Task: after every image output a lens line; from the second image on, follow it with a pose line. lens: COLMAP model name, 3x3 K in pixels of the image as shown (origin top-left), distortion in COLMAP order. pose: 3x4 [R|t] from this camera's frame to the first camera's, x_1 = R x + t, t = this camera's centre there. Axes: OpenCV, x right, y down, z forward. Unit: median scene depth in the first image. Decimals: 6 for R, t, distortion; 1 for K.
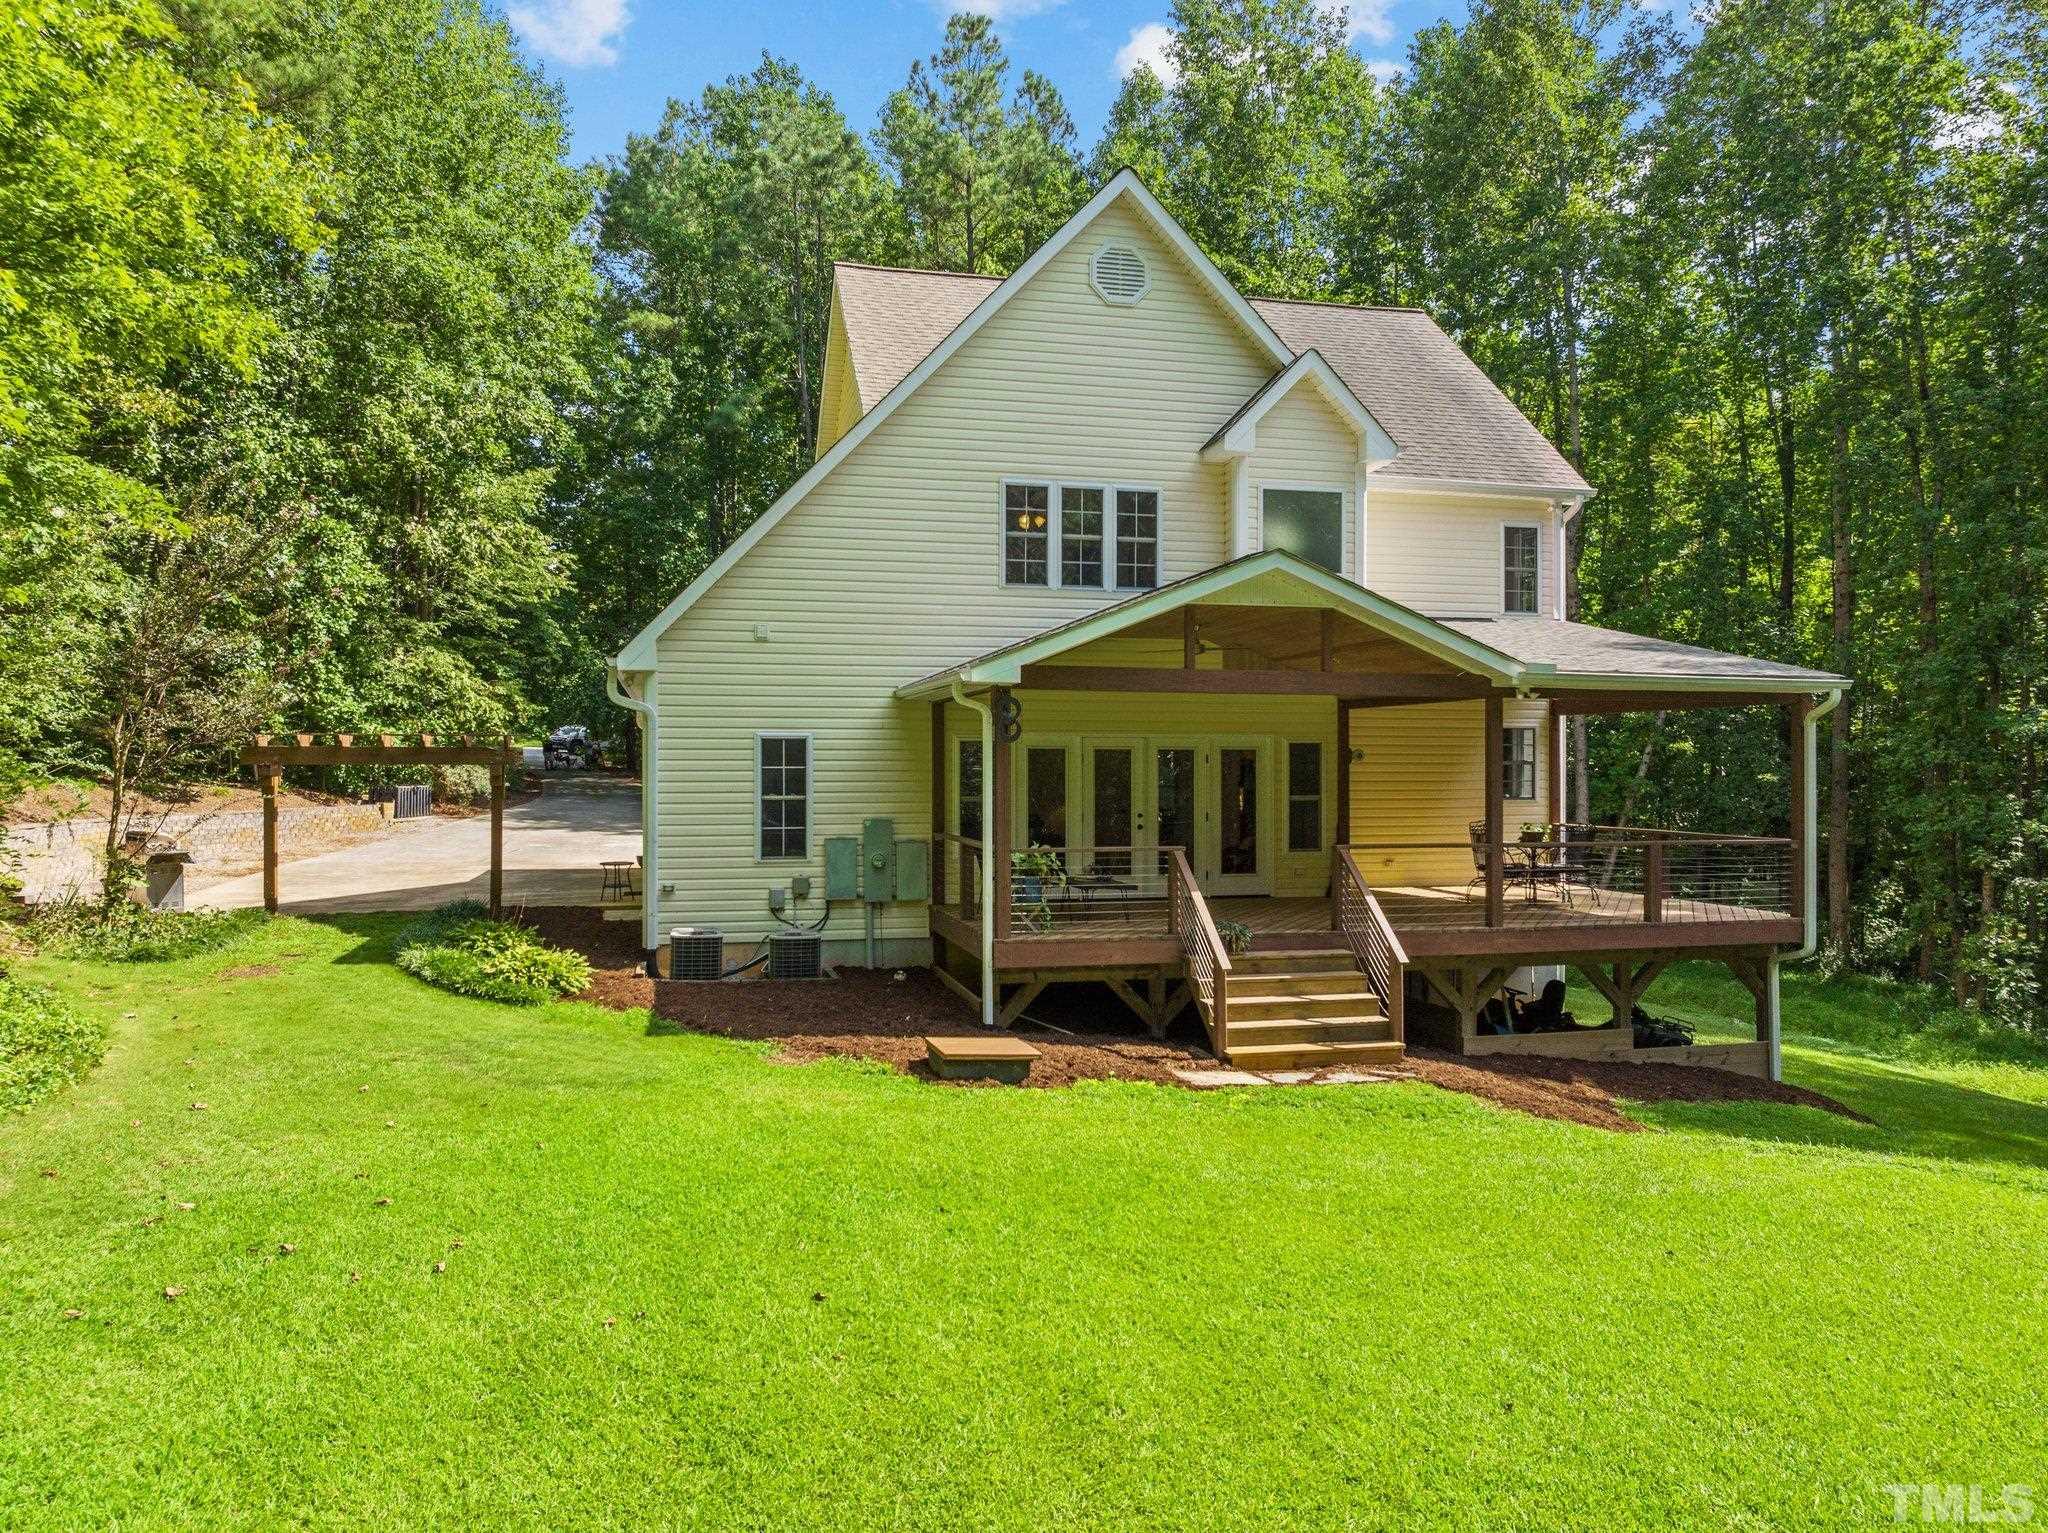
lens RADIAL K [[1451.4, 0, 1024.0], [0, 1451.4, 766.5], [0, 0, 1]] dist [-0.036982, -0.000178]
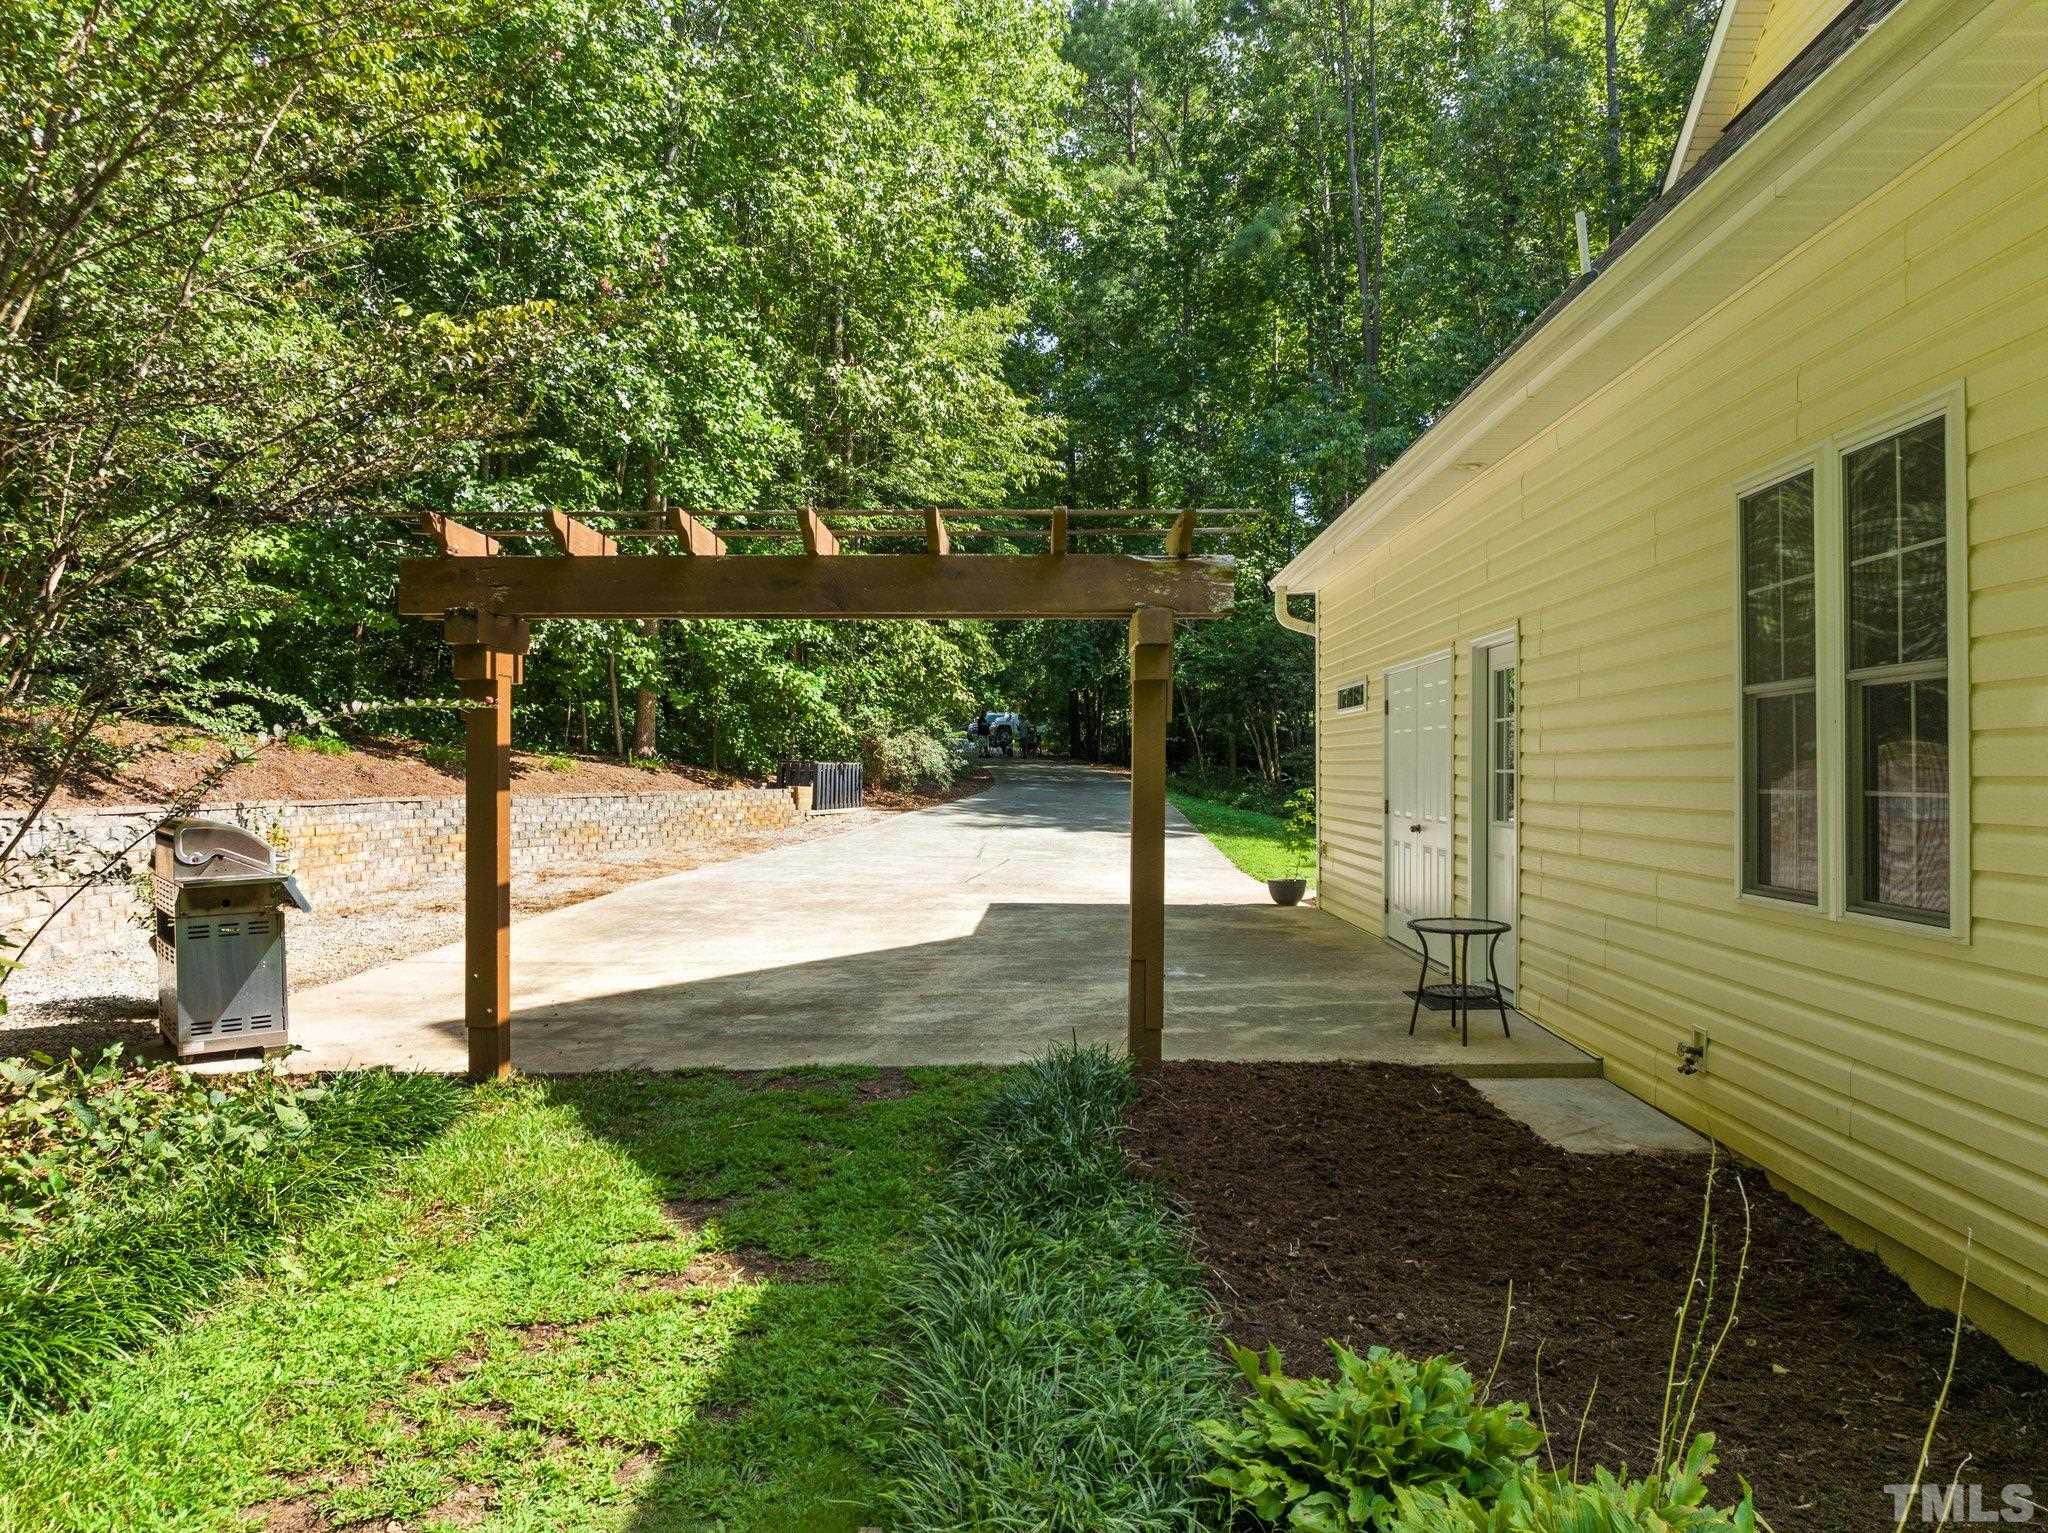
lens RADIAL K [[1451.4, 0, 1024.0], [0, 1451.4, 766.5], [0, 0, 1]] dist [-0.036982, -0.000178]
pose [[0.966083, -0.002128, -0.258222, -0.194924], [0.001530, 0.999996, -0.002520, 0.020566], [0.258226, 0.002039, 0.966082, 0.434329]]
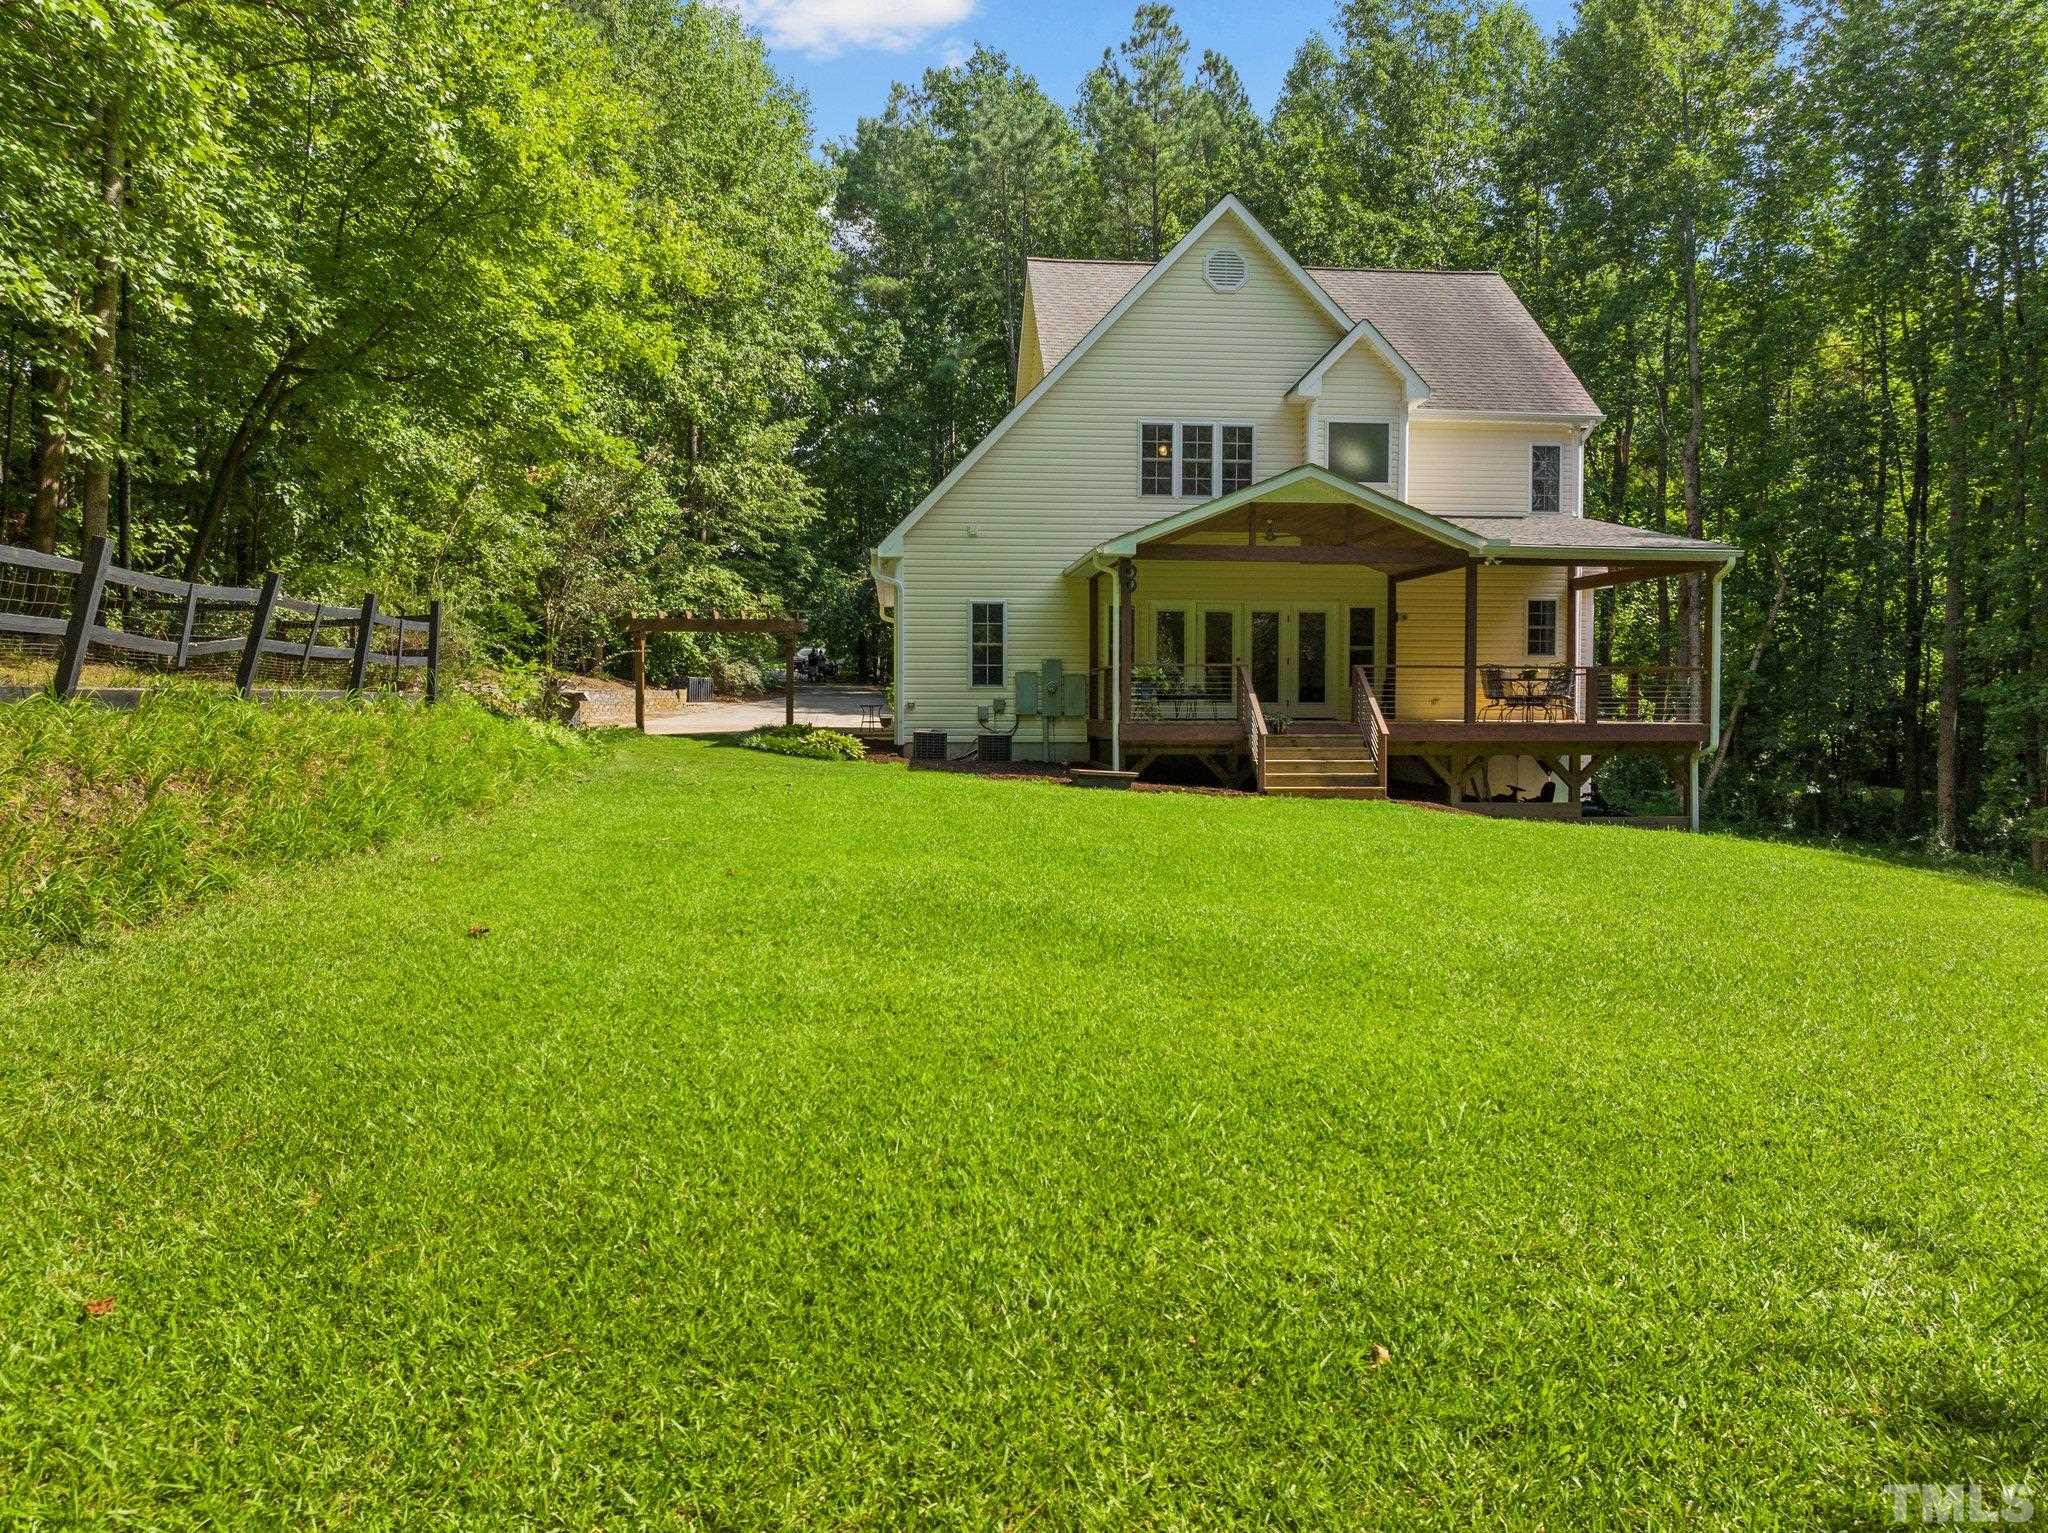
lens RADIAL K [[1451.4, 0, 1024.0], [0, 1451.4, 766.5], [0, 0, 1]] dist [-0.036982, -0.000178]
pose [[0.989032, 0.006484, -0.147560, 0.046850], [-0.000224, 0.999101, 0.042395, 0.044419], [0.147702, -0.041897, 0.988144, -0.239690]]
